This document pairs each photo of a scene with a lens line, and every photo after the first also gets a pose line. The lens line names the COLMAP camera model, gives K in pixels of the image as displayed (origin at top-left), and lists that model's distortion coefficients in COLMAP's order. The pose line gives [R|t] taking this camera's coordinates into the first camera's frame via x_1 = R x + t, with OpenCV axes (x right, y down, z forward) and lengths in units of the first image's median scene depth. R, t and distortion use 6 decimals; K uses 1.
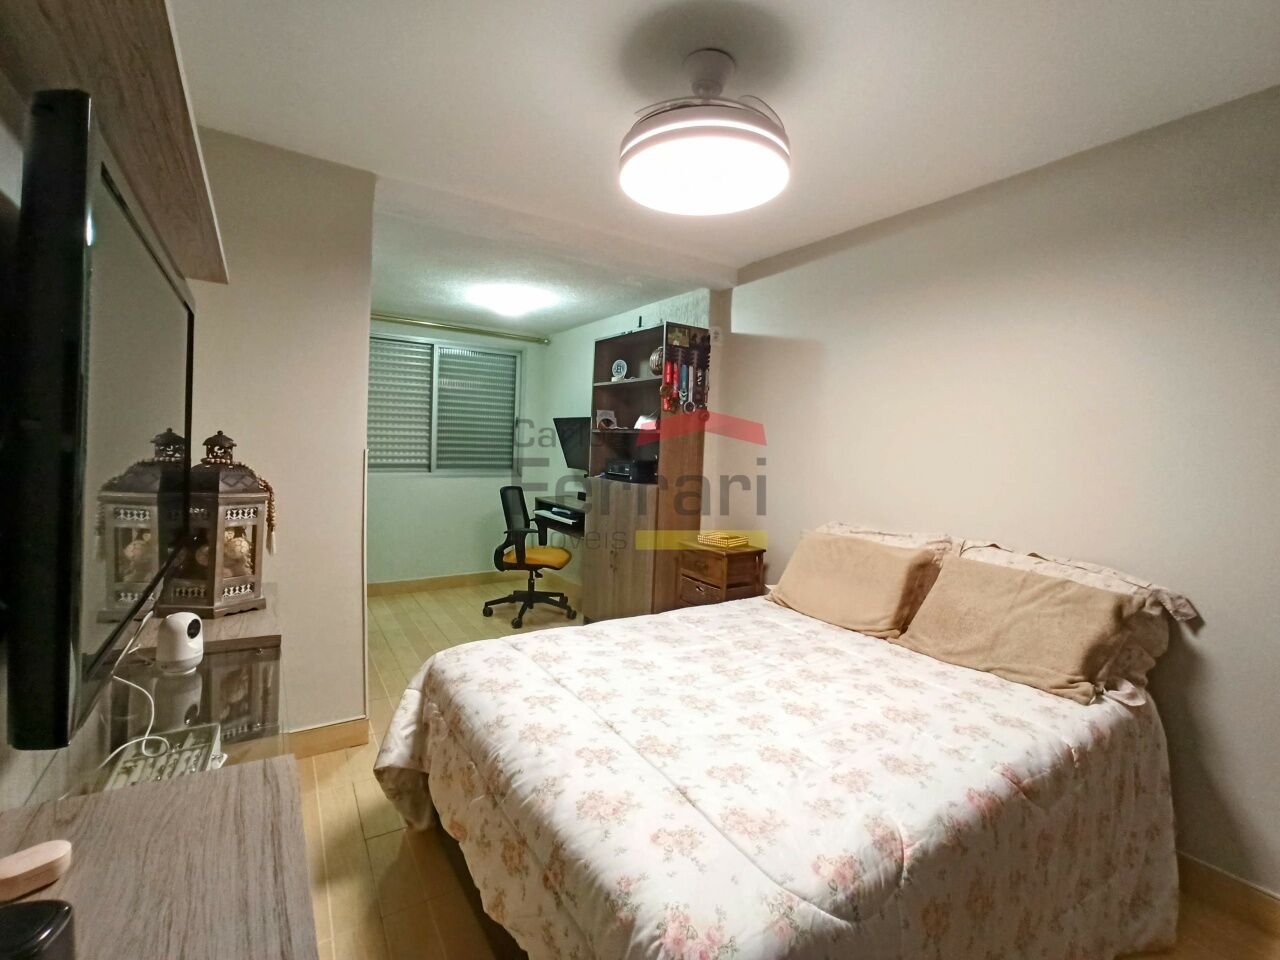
lens RADIAL K [[574.2, 0, 649.2], [0, 574.2, 480.3], [0, 0, 1]] dist [-0.032425, 0.013950]
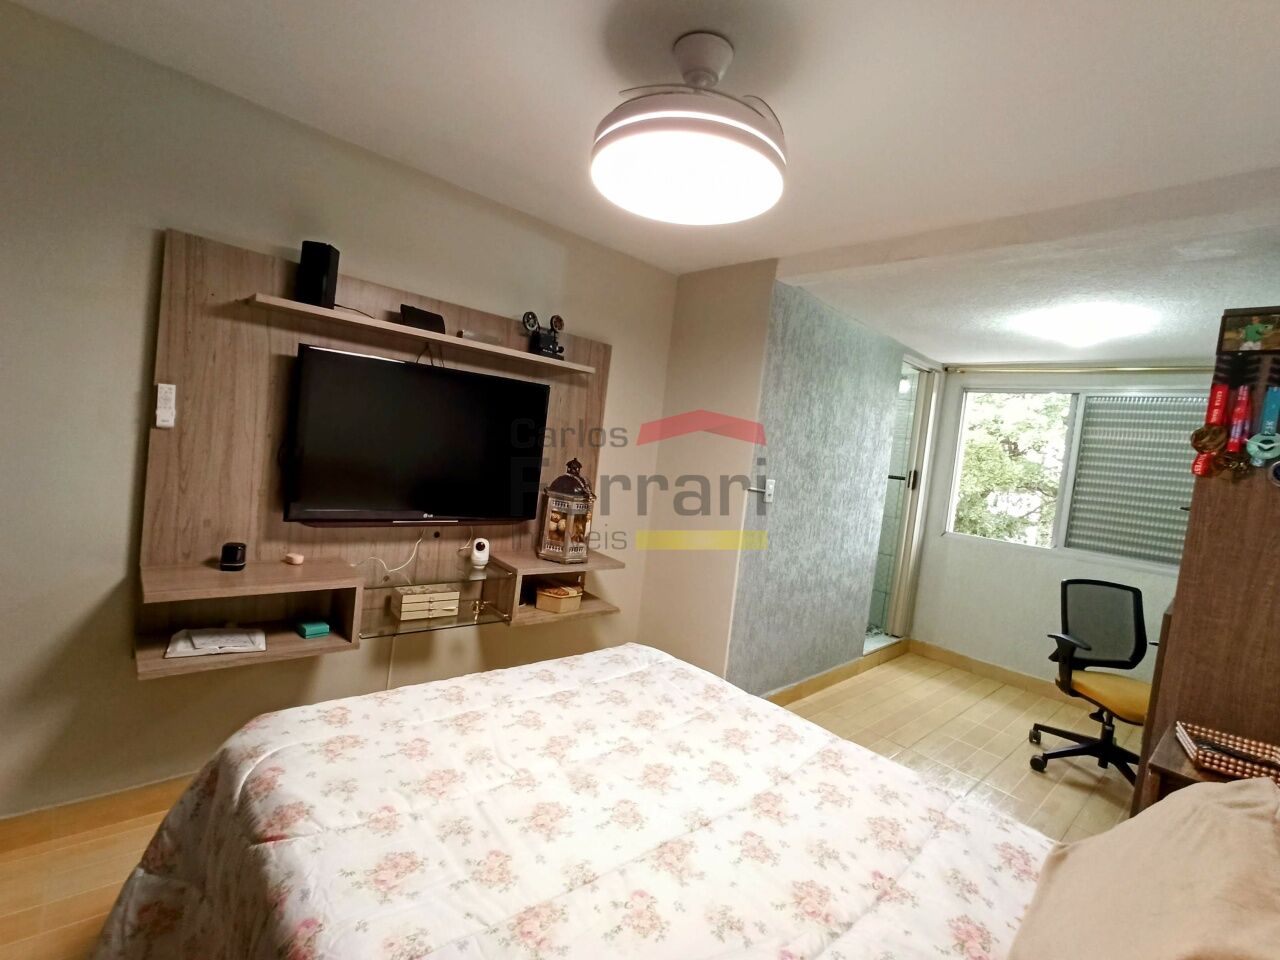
lens RADIAL K [[574.2, 0, 646.9], [0, 574.2, 481.9], [0, 0, 1]] dist [-0.032425, 0.013950]
pose [[0.155834, 0.036272, -0.987117, 0.963319], [-0.171660, 0.985114, 0.009099, -0.068298], [0.972753, 0.168030, 0.159741, 0.868116]]
